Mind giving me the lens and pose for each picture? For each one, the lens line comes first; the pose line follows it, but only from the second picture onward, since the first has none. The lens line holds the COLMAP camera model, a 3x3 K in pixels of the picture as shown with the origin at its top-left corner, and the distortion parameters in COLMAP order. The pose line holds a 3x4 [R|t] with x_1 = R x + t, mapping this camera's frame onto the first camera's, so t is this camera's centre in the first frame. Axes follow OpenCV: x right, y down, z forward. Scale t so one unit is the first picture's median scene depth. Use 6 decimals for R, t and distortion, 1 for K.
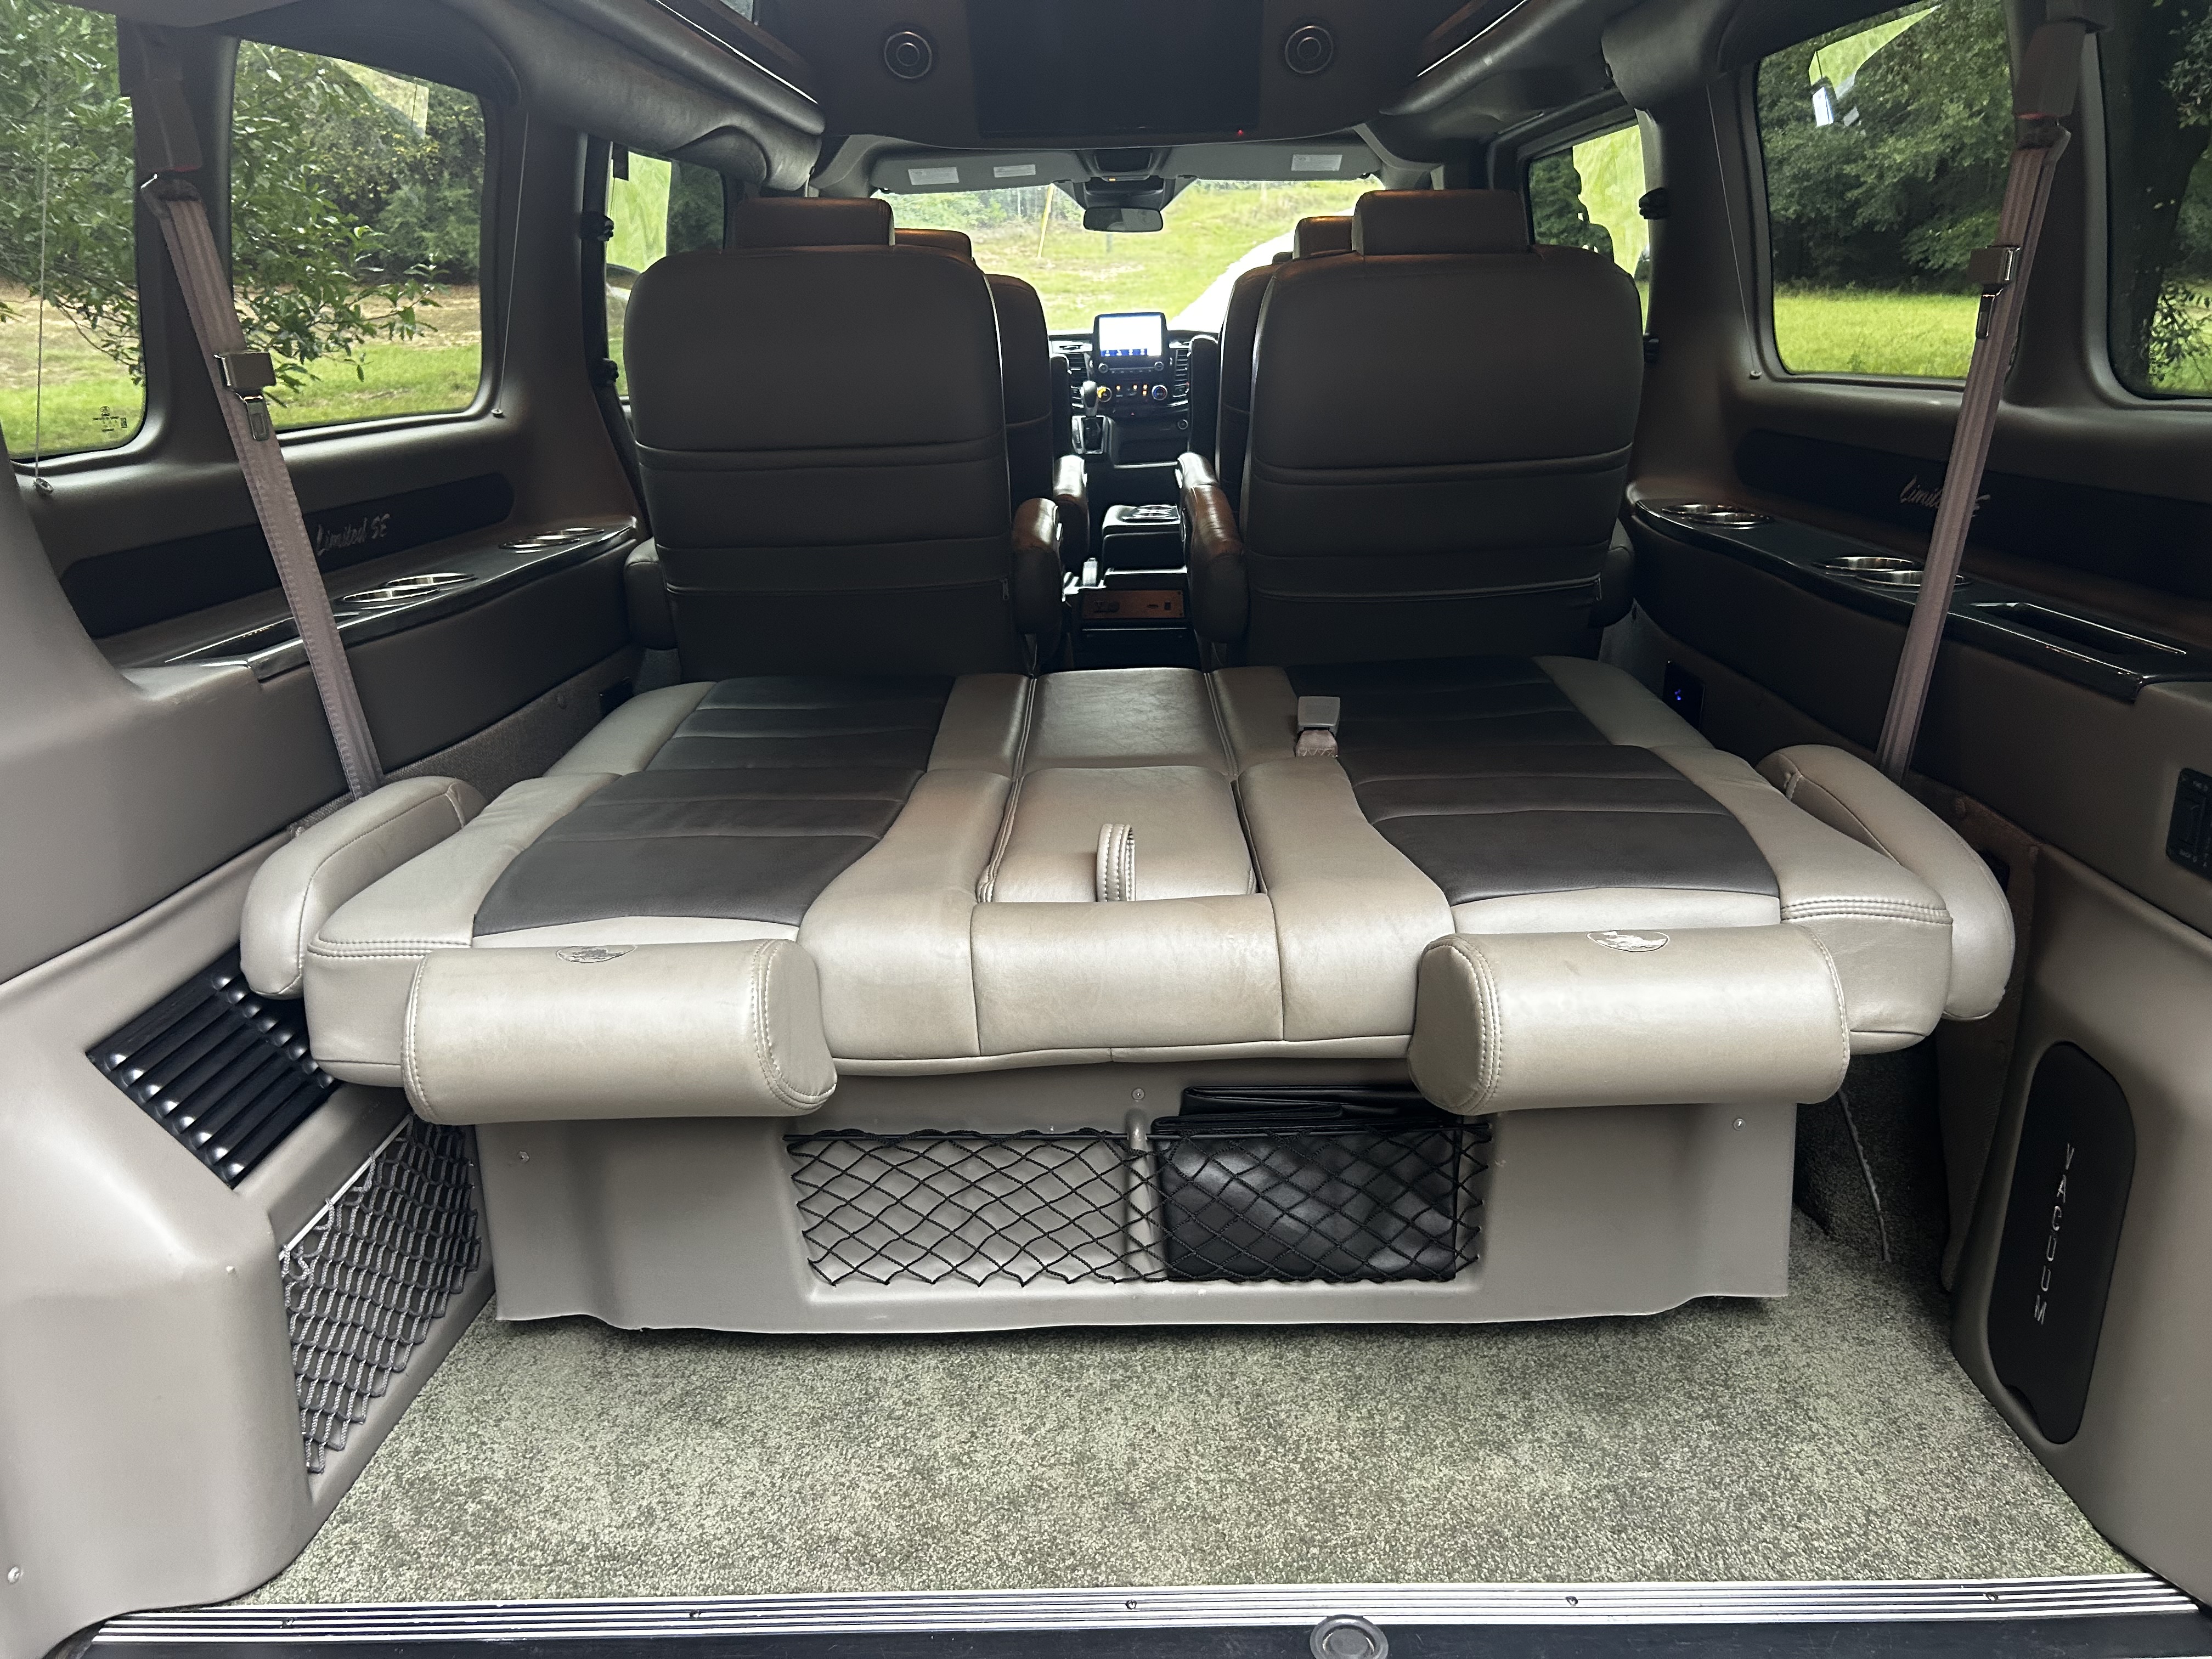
lens RADIAL K [[1721.7, 0, 1106.0], [0, 1721.7, 829.5], [0, 0, 1]] dist [-0.005217, 0.004322]
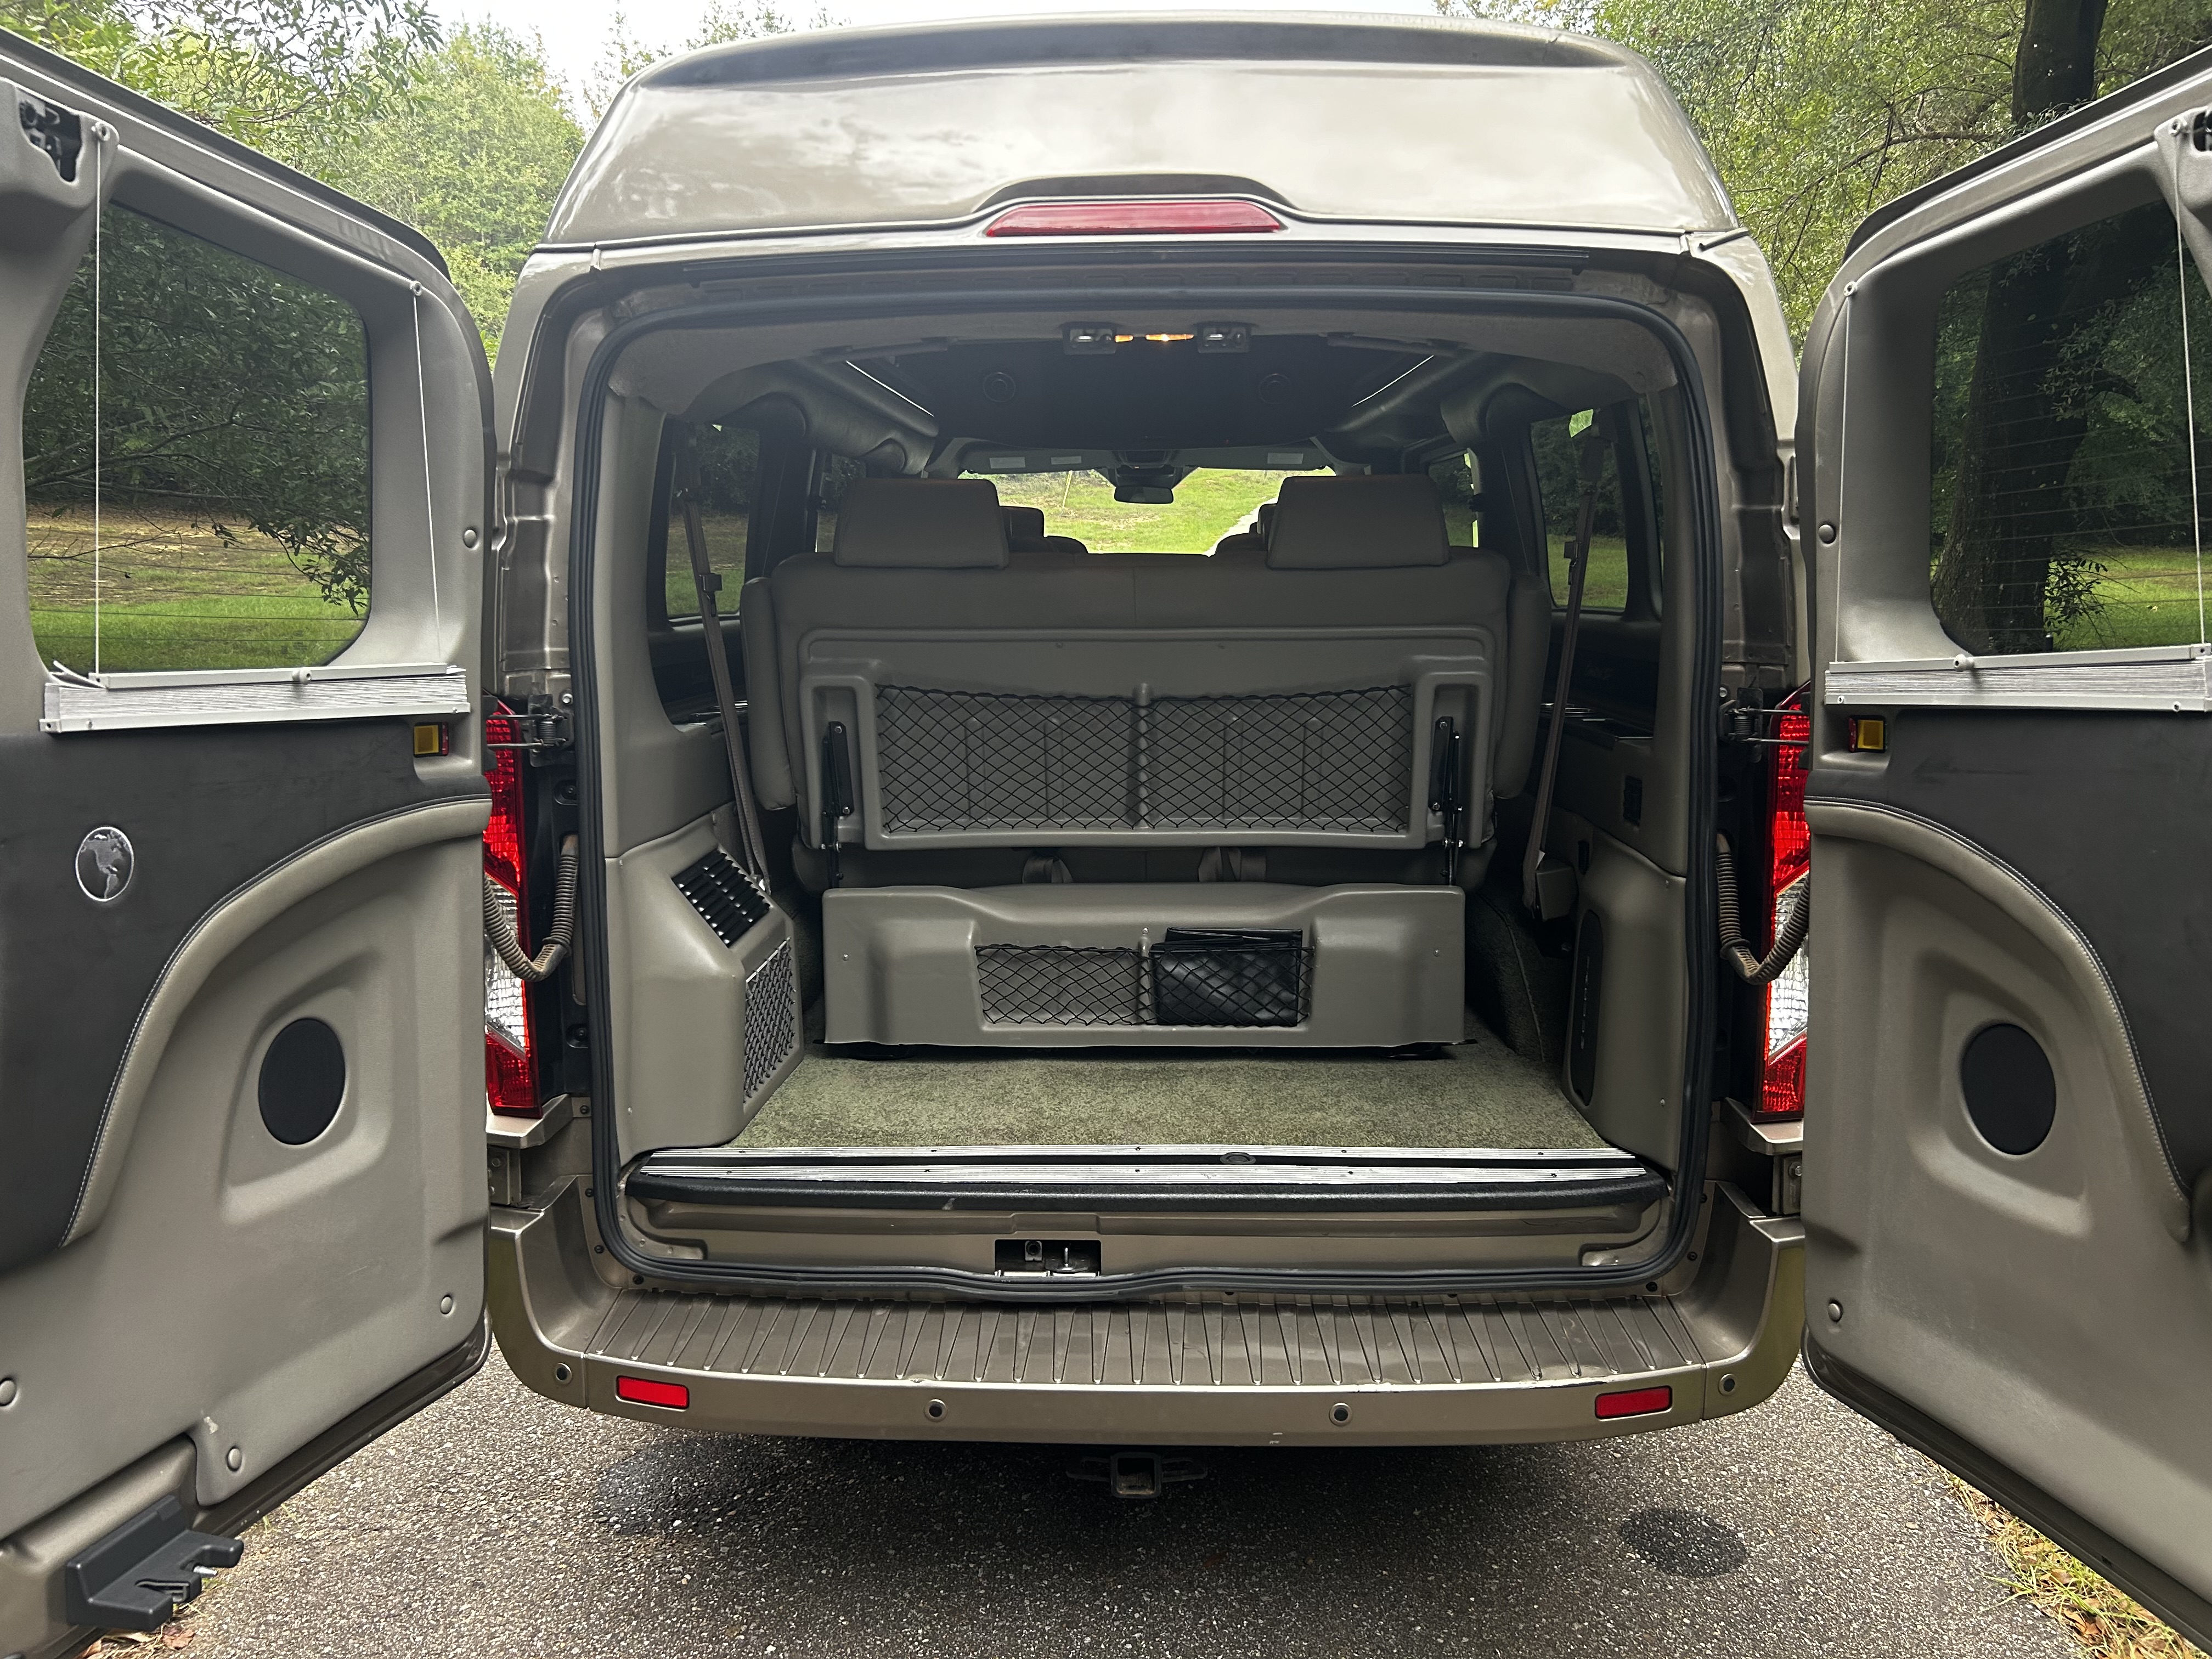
lens RADIAL K [[1671.4, 0, 1106.0], [0, 1671.4, 829.5], [0, 0, 1]] dist [0.026992, 0.000114]
pose [[0.999745, 0.021267, -0.007550, -0.015433], [-0.022071, 0.991186, -0.130627, 0.294304], [0.004705, 0.130760, 0.991403, -1.007173]]
